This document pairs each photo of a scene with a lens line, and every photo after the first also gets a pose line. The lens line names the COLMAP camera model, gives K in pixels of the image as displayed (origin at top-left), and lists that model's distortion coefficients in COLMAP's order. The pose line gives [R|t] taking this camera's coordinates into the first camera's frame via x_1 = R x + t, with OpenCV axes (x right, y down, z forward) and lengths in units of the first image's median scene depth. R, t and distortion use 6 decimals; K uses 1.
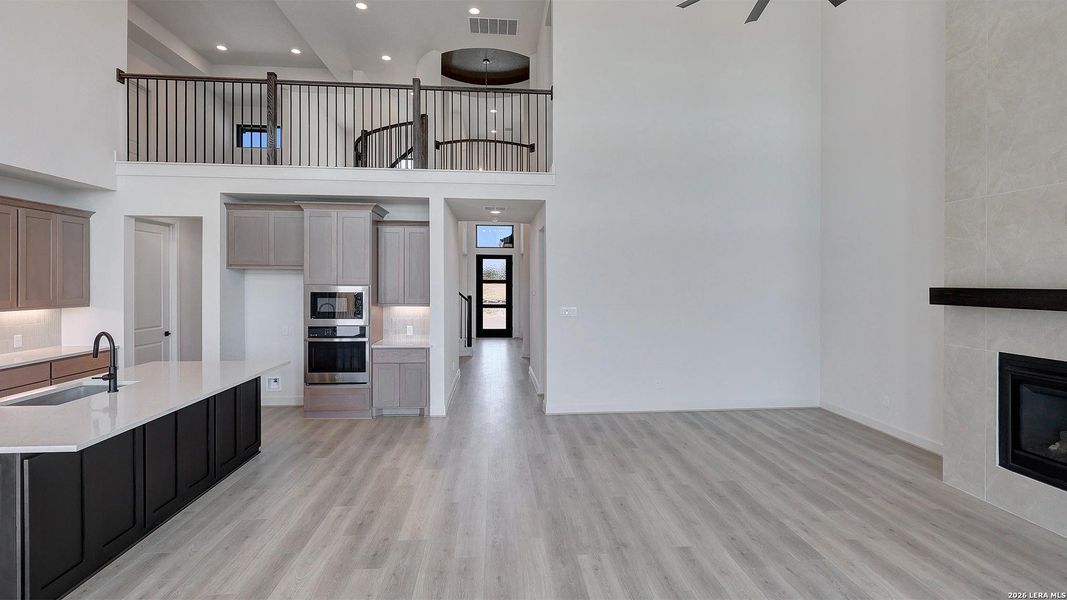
lens RADIAL K [[485.5, 0, 528.4], [0, 485.5, 292.5], [0, 0, 1]] dist [-0.003440, 0.000298]
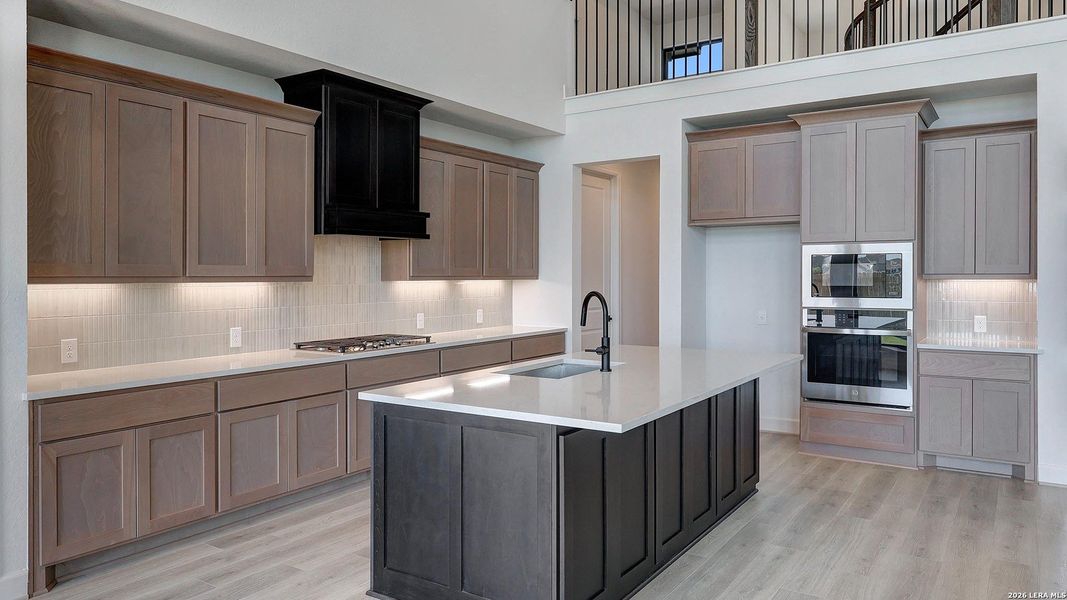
lens RADIAL K [[713.8, 0, 531.2], [0, 713.8, 296.9], [0, 0, 1]] dist [0.000956, -0.000055]
pose [[0.783486, 0.008034, -0.621357, -0.158807], [-0.005016, 0.999966, 0.006604, 0.050120], [0.621389, -0.002057, 0.783500, 0.041334]]
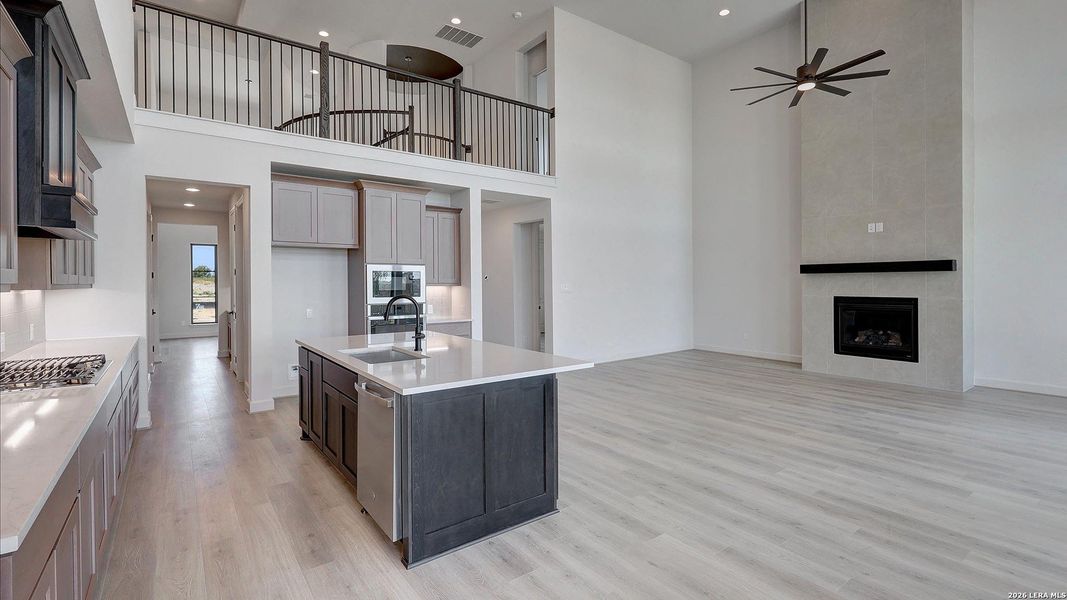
lens RADIAL K [[485.5, 0, 511.4], [0, 485.5, 294.1], [0, 0, 1]] dist [-0.003440, 0.000298]
pose [[0.854640, -0.020171, 0.518829, -0.739669], [0.019748, 0.999785, 0.006340, 0.046893], [-0.518845, 0.004827, 0.854855, -0.009828]]
